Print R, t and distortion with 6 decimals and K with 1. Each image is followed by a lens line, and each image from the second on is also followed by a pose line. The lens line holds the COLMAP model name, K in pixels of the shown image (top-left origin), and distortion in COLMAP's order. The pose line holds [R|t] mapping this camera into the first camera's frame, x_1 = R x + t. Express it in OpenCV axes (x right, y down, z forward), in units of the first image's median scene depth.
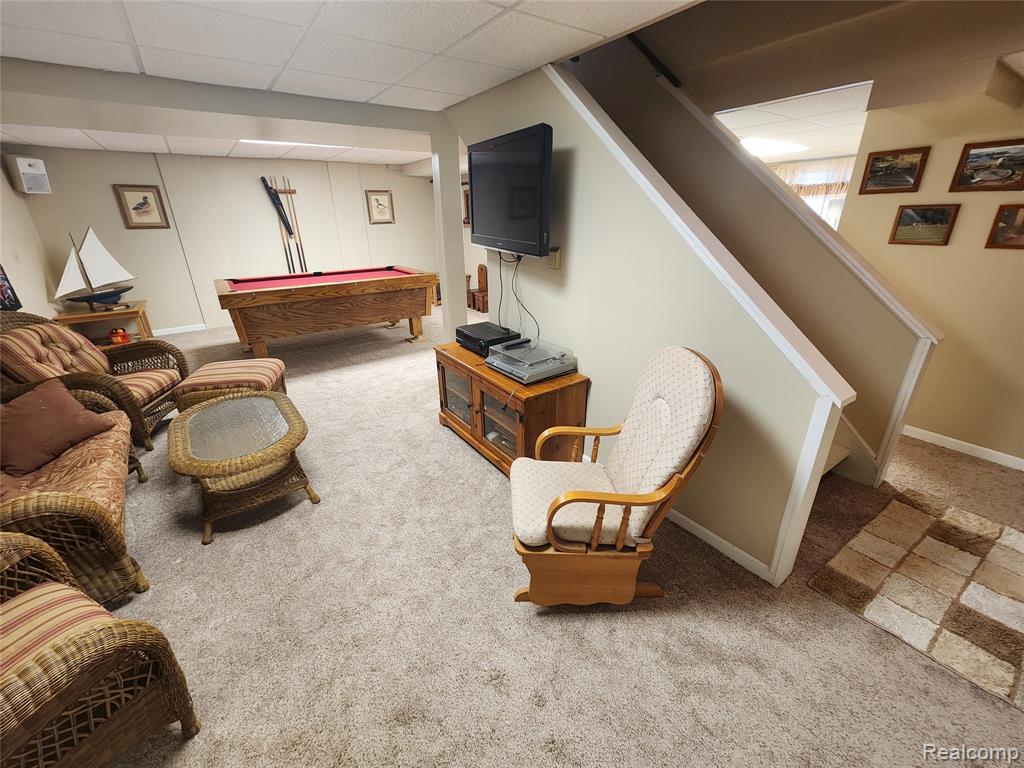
lens RADIAL K [[416.7, 0, 515.6], [0, 416.7, 381.5], [0, 0, 1]] dist [-0.000993, -0.000356]
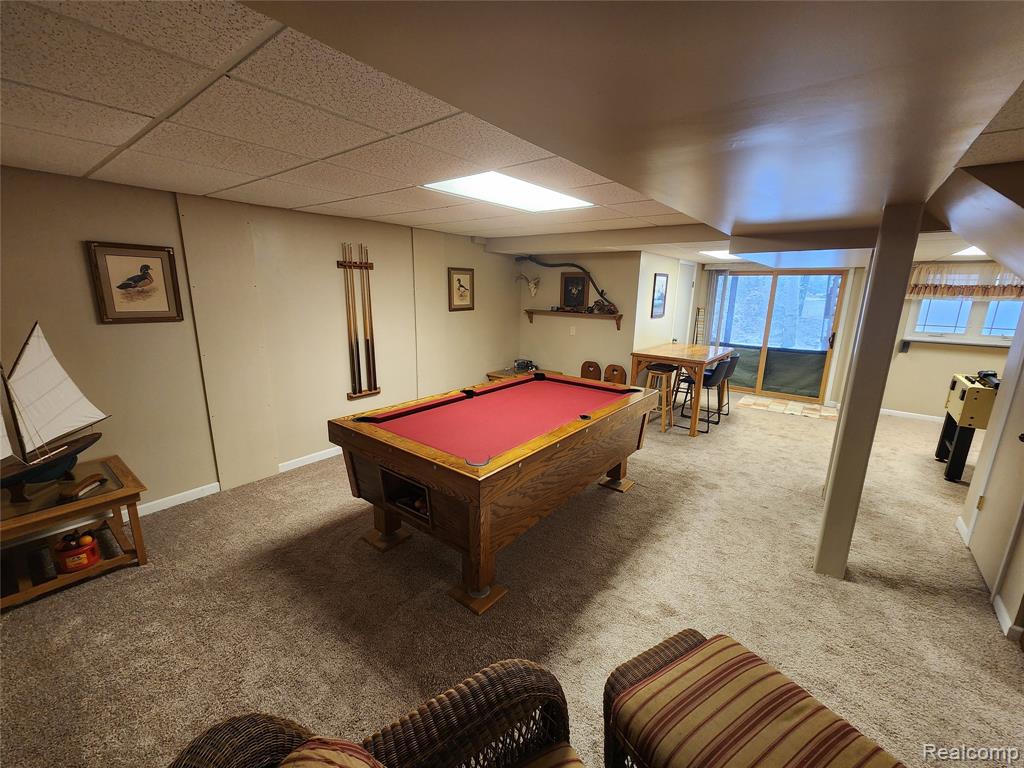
lens RADIAL K [[416.7, 0, 515.6], [0, 416.7, 381.5], [0, 0, 1]] dist [-0.000993, -0.000356]
pose [[0.958029, -0.033148, 0.284749, -0.589980], [0.078337, 0.985758, -0.148809, -0.179387], [-0.275761, 0.164869, 0.946981, 0.384343]]
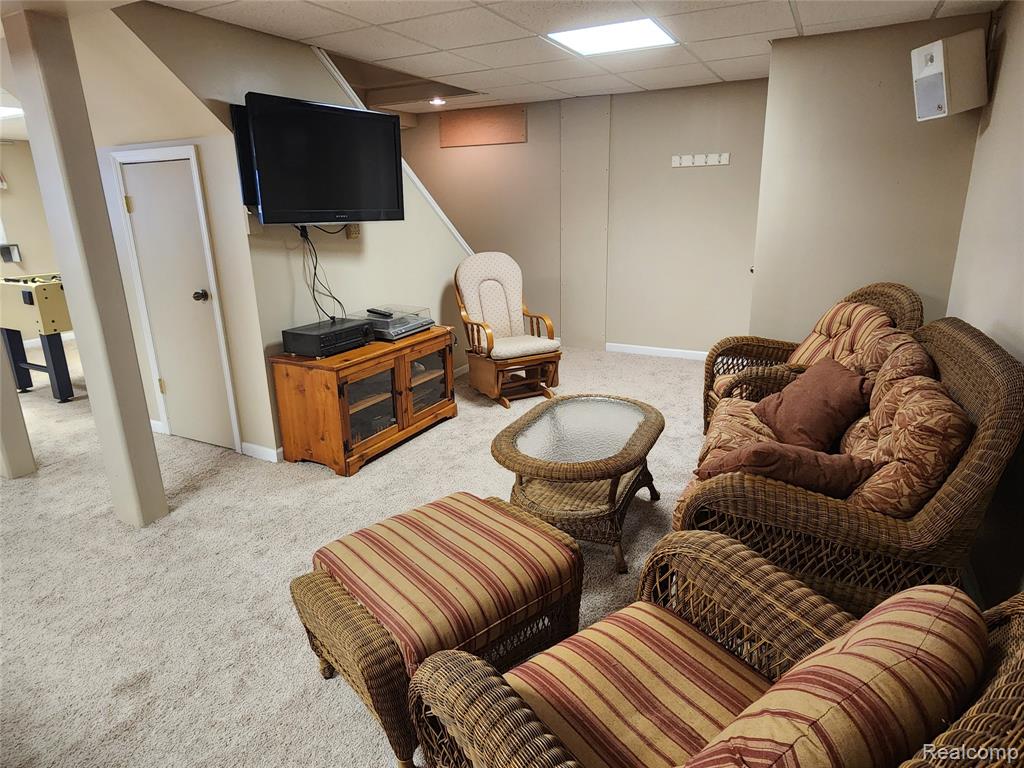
lens RADIAL K [[609.7, 0, 512.0], [0, 609.7, 384.0], [0, 0, 1]] dist [0.002906, 0.000871]
pose [[-0.449951, -0.238403, 0.860644, -0.681234], [0.356970, 0.835360, 0.418026, -0.211909], [-0.818607, 0.495315, -0.290768, 0.600591]]
